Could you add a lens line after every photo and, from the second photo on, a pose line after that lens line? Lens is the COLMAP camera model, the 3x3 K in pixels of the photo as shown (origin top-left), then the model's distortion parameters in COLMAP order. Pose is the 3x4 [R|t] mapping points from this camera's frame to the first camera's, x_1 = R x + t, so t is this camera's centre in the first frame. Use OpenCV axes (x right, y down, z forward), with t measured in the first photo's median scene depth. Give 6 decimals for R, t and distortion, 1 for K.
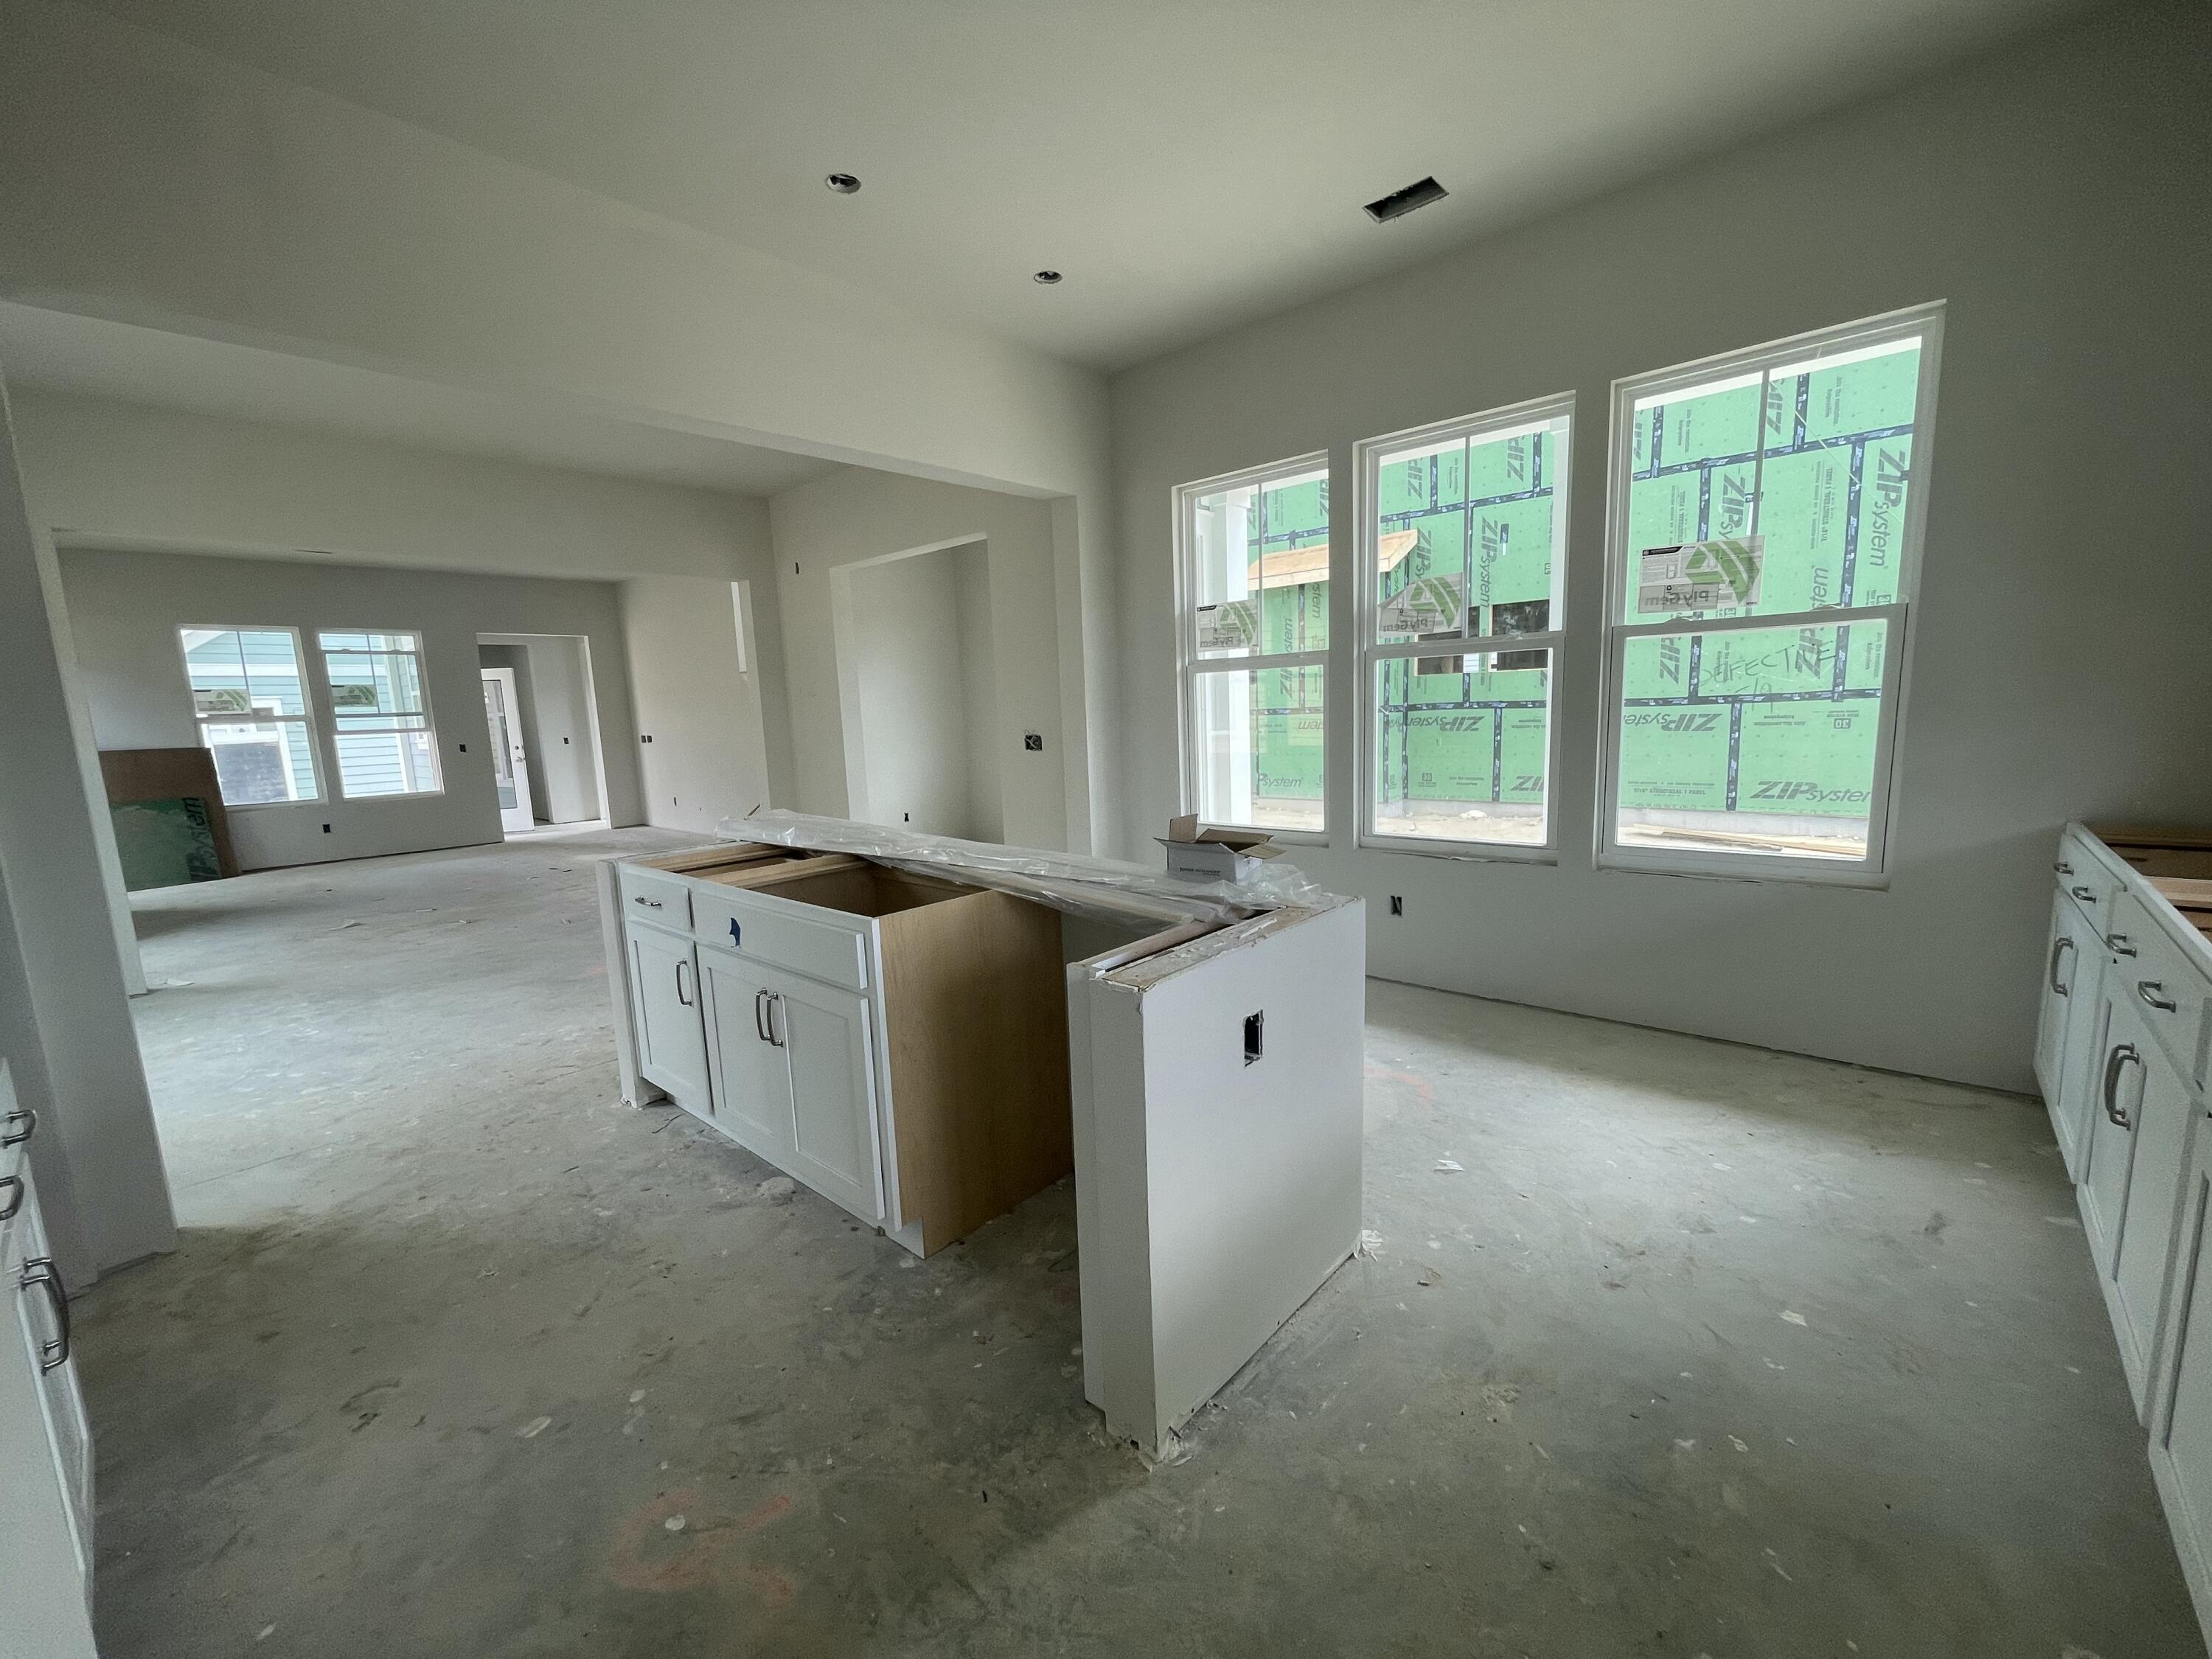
lens RADIAL K [[892.1, 0, 1095.3], [0, 892.1, 834.8], [0, 0, 1]] dist [0.000138, 0.000612]
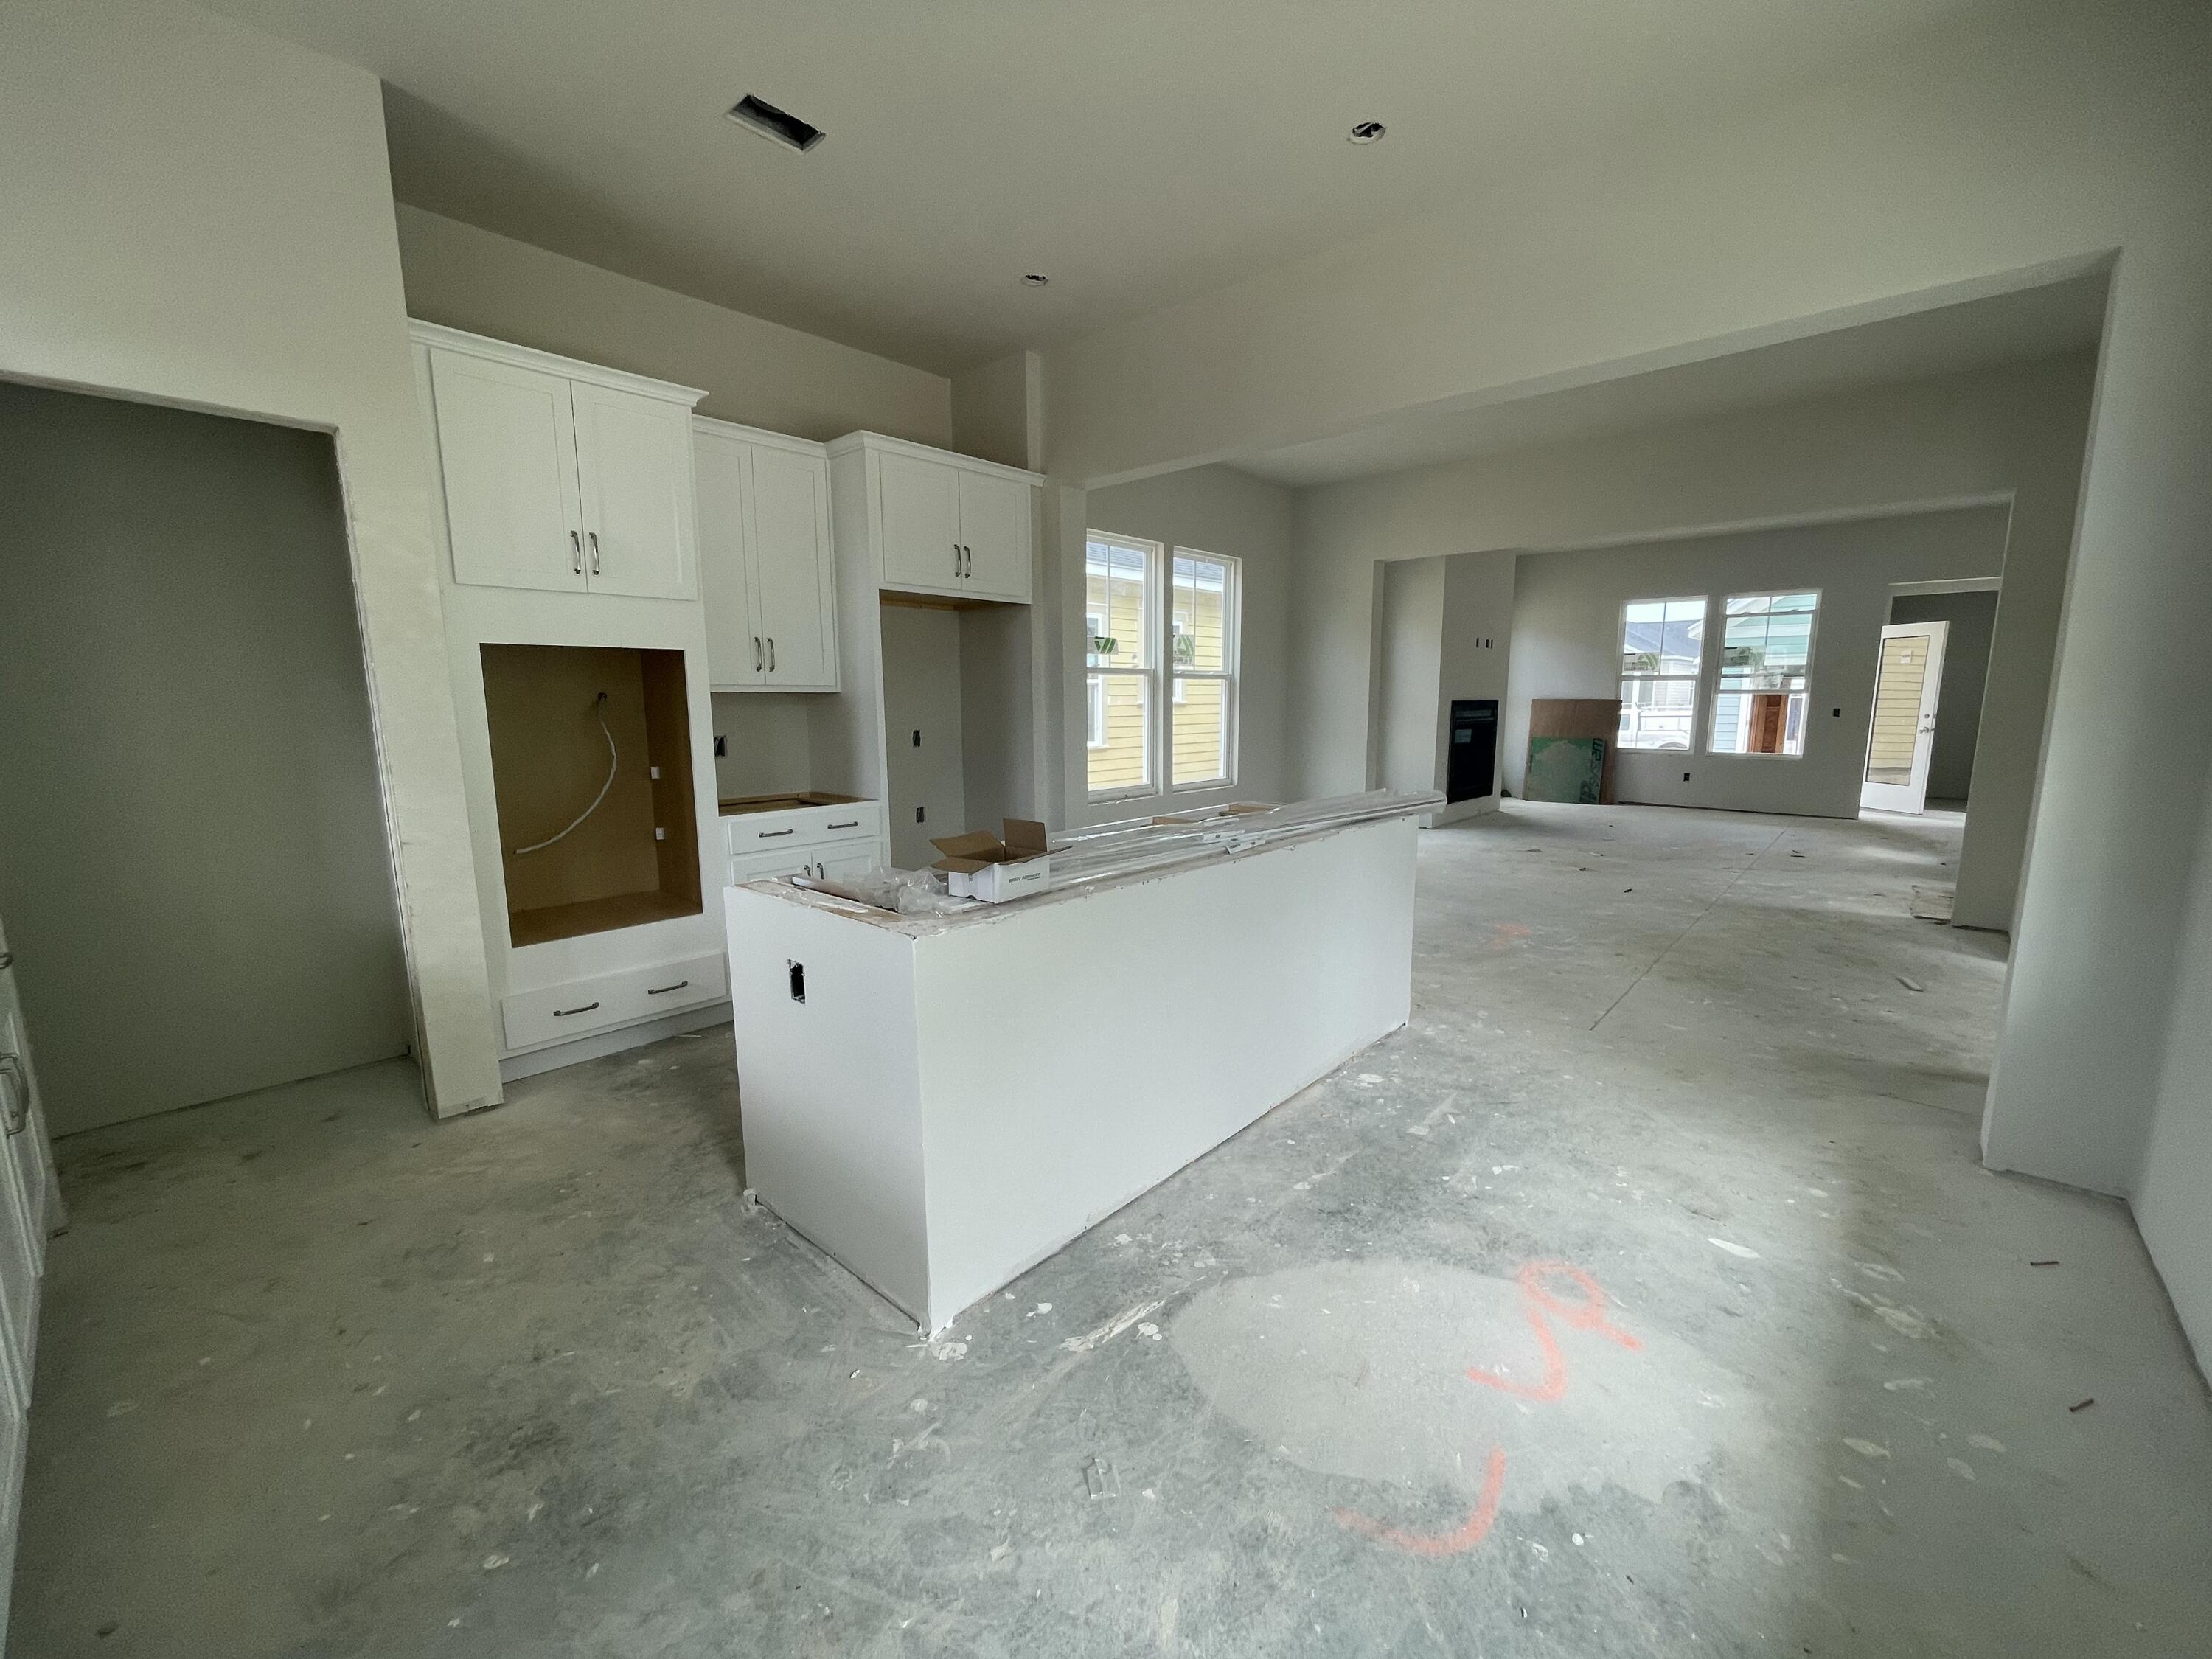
lens RADIAL K [[892.1, 0, 1101.0], [0, 892.1, 835.8], [0, 0, 1]] dist [0.000138, 0.000612]
pose [[0.003663, 0.193957, -0.981003, 0.242860], [-0.139599, 0.971503, 0.191558, -0.046608], [0.990201, 0.136245, 0.030635, 0.245341]]
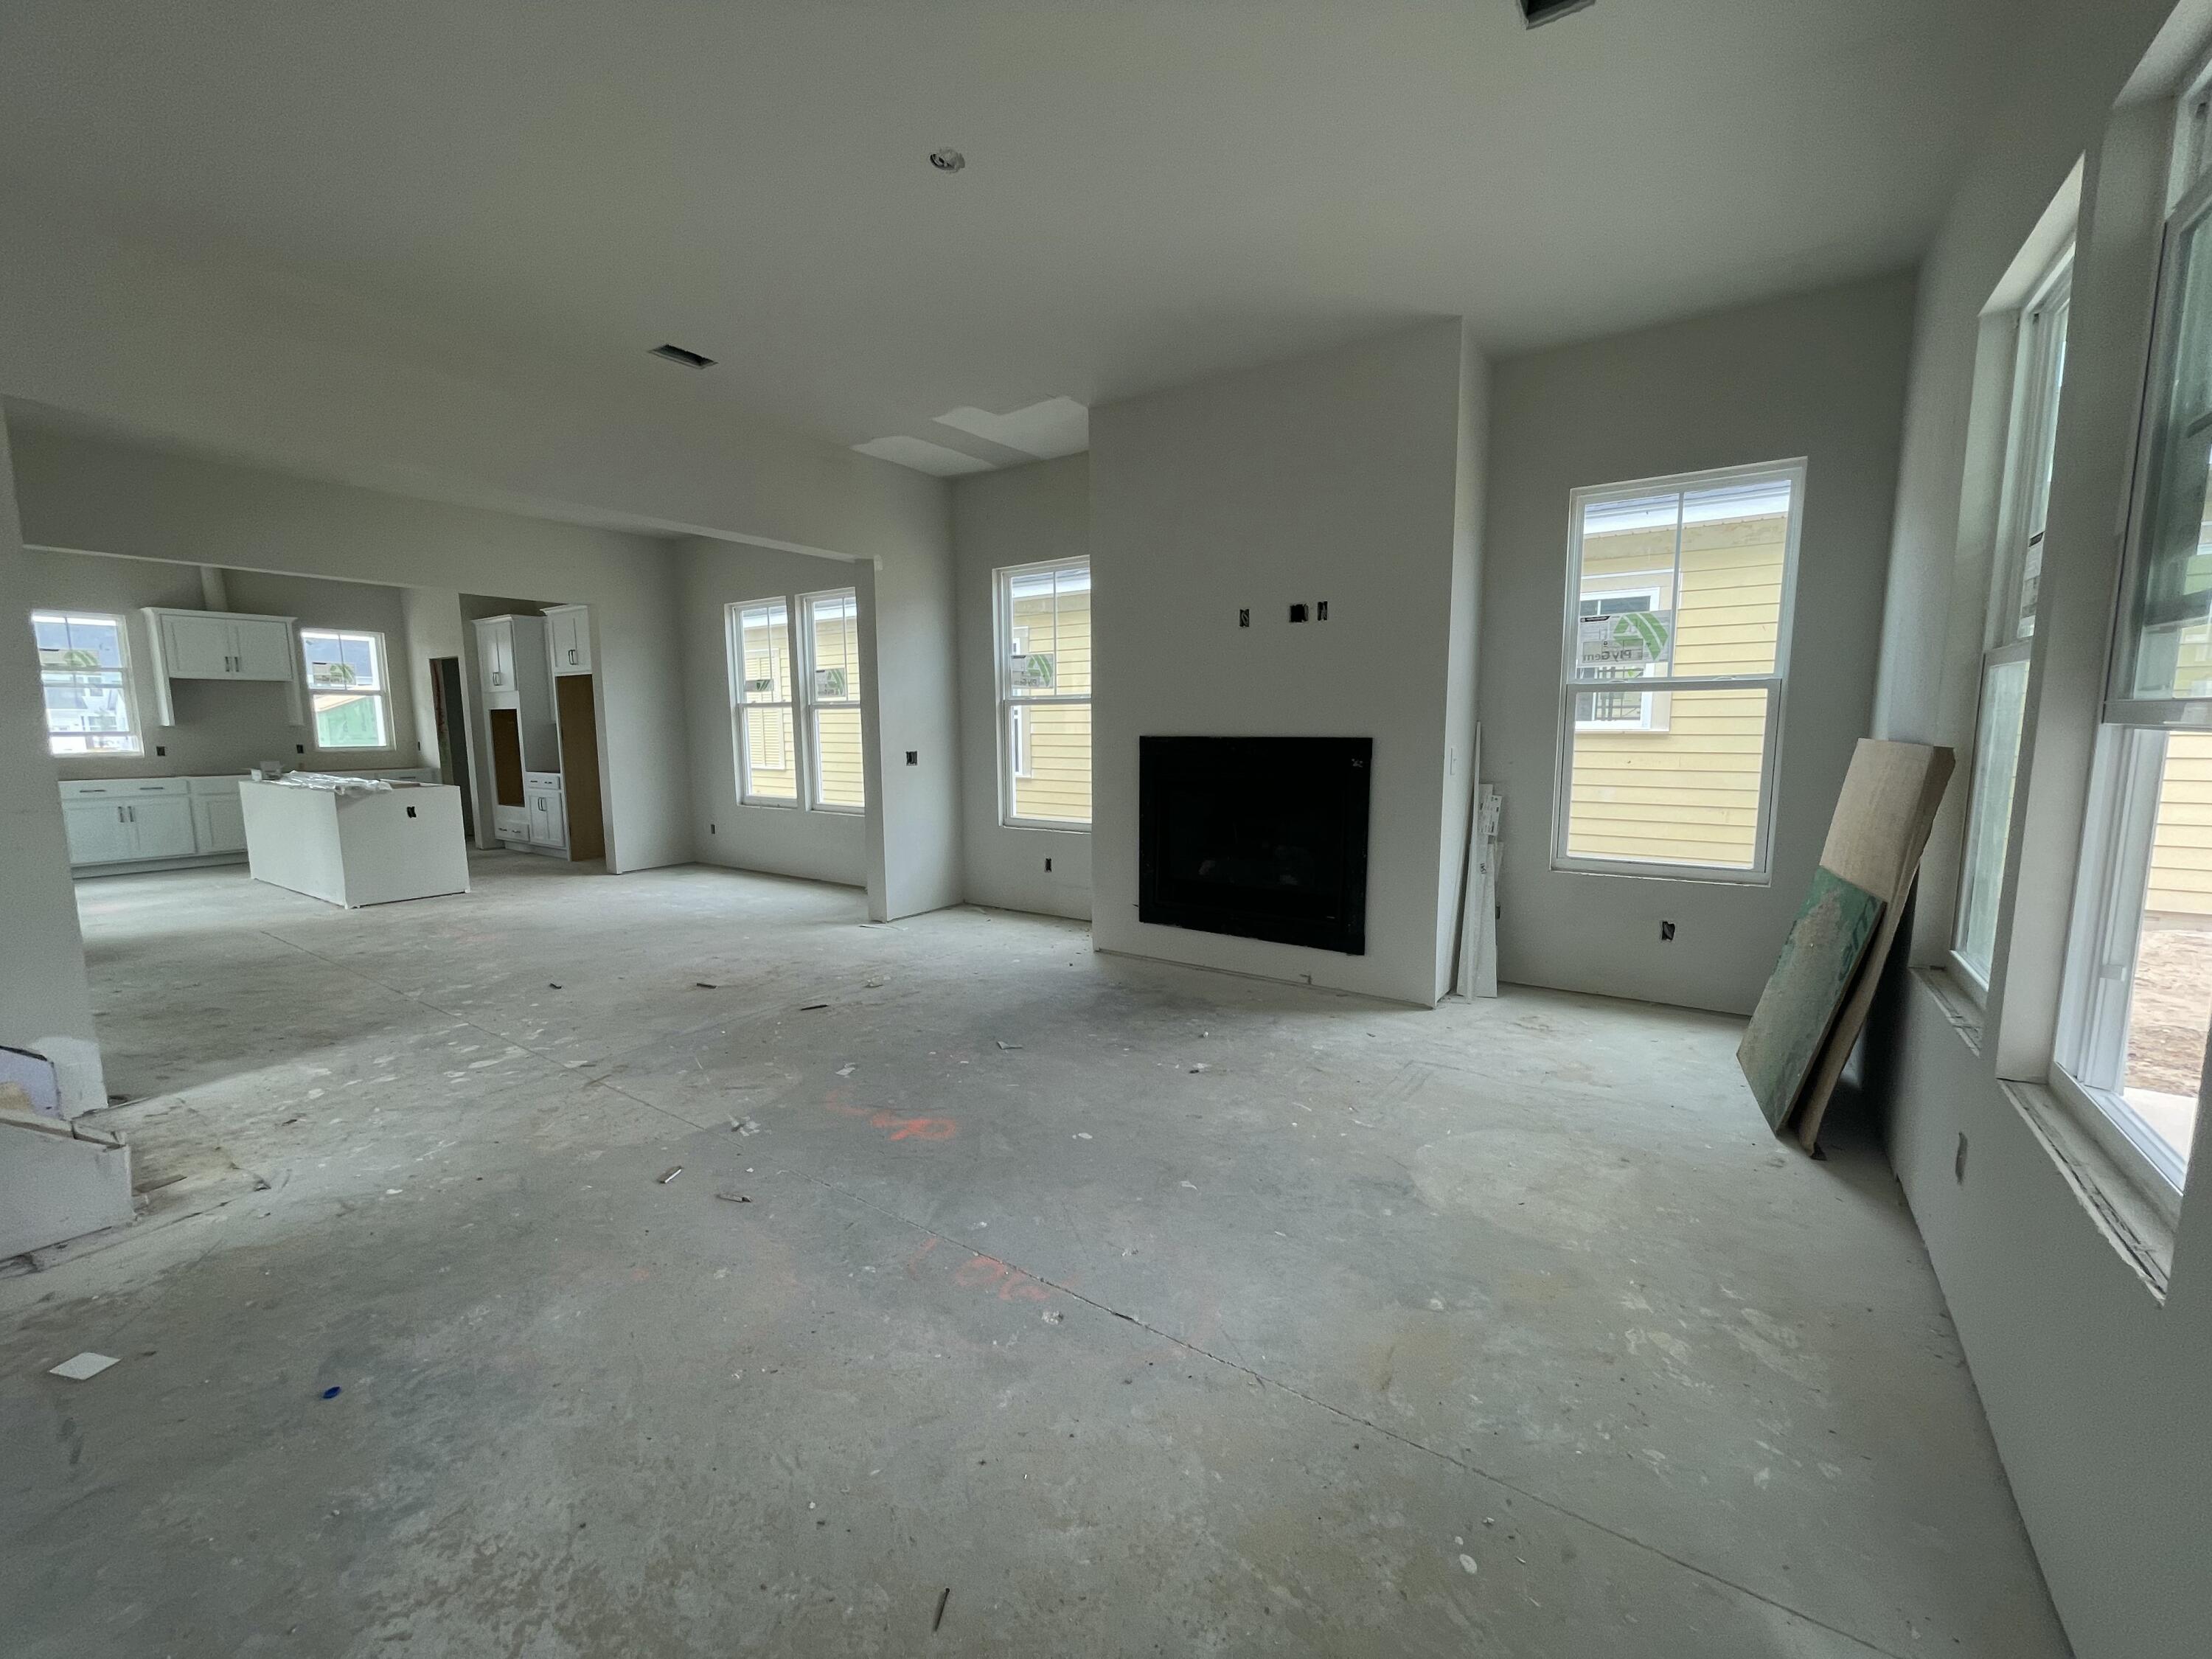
lens RADIAL K [[892.1, 0, 1097.6], [0, 892.1, 837.7], [0, 0, 1]] dist [0.000138, 0.000612]
pose [[-0.990251, 0.062424, -0.124526, -0.624533], [0.026086, 0.961253, 0.274431, -0.143040], [0.136832, 0.268507, -0.953510, 1.137924]]
